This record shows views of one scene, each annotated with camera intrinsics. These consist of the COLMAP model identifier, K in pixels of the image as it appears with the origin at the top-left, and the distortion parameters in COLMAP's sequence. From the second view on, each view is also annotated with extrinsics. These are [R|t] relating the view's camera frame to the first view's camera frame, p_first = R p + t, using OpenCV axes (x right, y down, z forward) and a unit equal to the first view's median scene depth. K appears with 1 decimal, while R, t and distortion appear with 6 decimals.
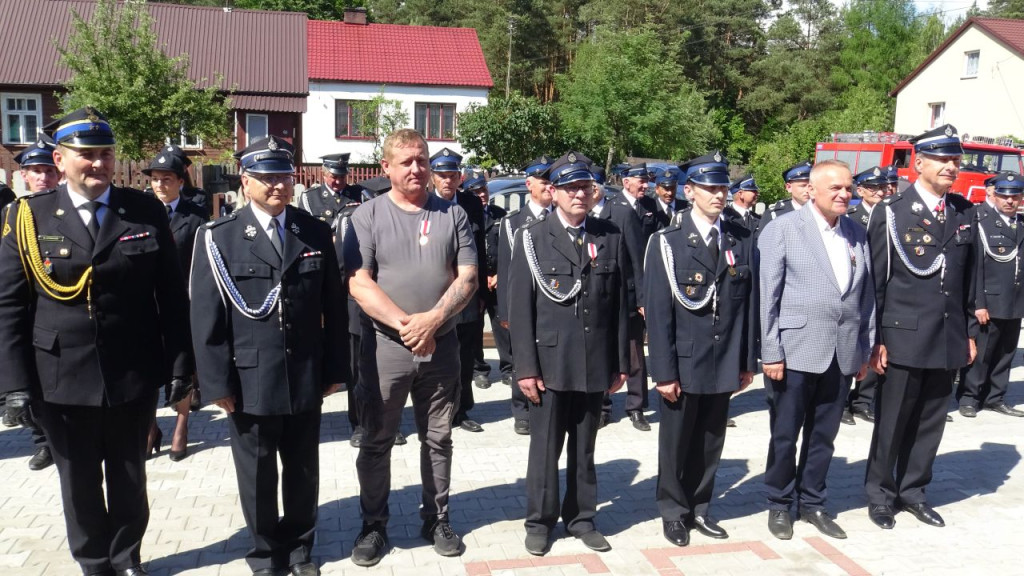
lens RADIAL K [[864.6, 0, 512.0], [0, 864.6, 288.0], [0, 0, 1]] dist [-0.001866, -0.009049]
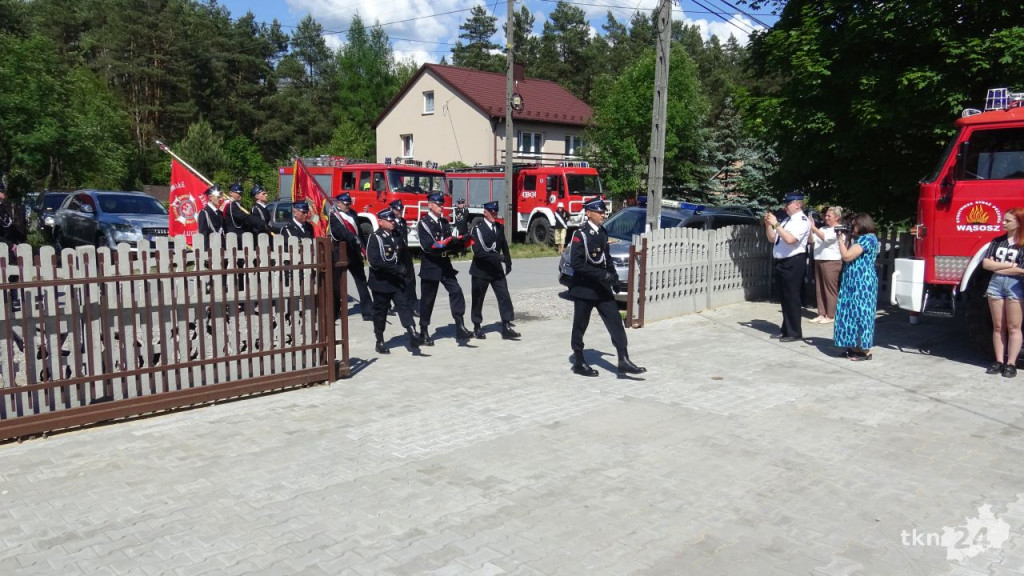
lens RADIAL K [[756.5, 0, 510.1], [0, 756.5, 285.0], [0, 0, 1]] dist [-0.005146, -0.001265]
pose [[0.854200, -0.080653, 0.513651, 0.085418], [0.089535, 0.995956, 0.007488, -0.007147], [-0.512178, 0.039594, 0.857966, 0.065545]]
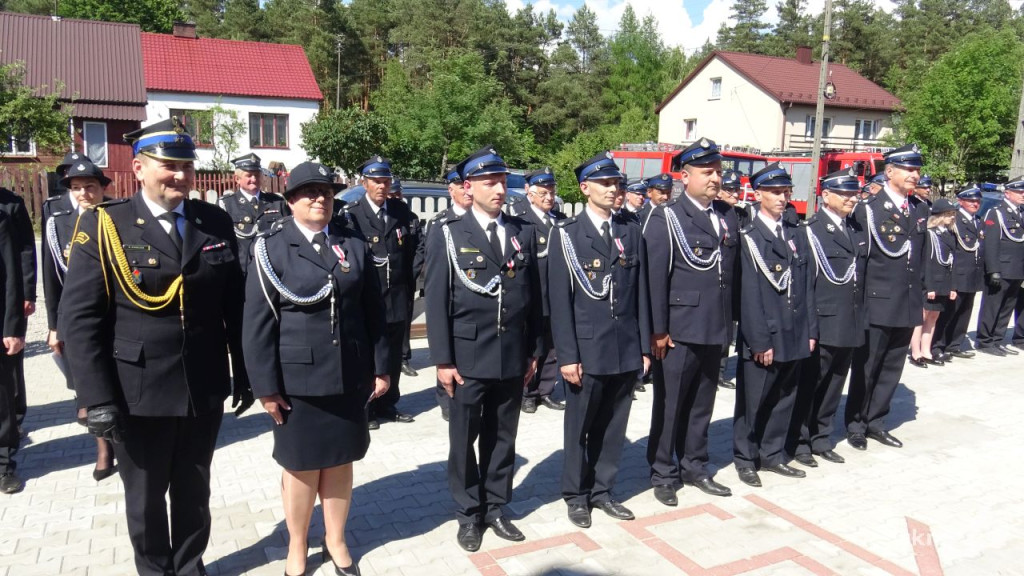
lens RADIAL K [[756.5, 0, 510.1], [0, 756.5, 285.0], [0, 0, 1]] dist [-0.005146, -0.001265]
pose [[0.972133, -0.037354, 0.231436, -0.024565], [0.035176, 0.999290, 0.013533, -0.000949], [-0.231777, -0.005015, 0.972756, 0.004945]]
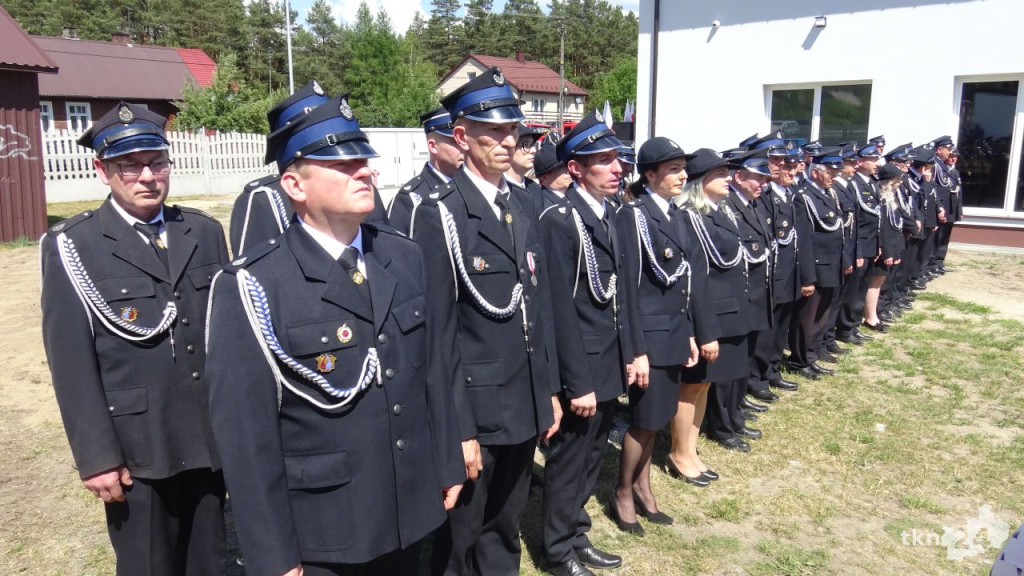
lens RADIAL K [[756.5, 0, 510.1], [0, 756.5, 285.0], [0, 0, 1]] dist [-0.005146, -0.001265]
pose [[0.781551, -0.142966, 0.607239, -0.563103], [0.114314, 0.989725, 0.085888, 0.063110], [-0.613278, 0.002290, 0.789864, -0.425094]]
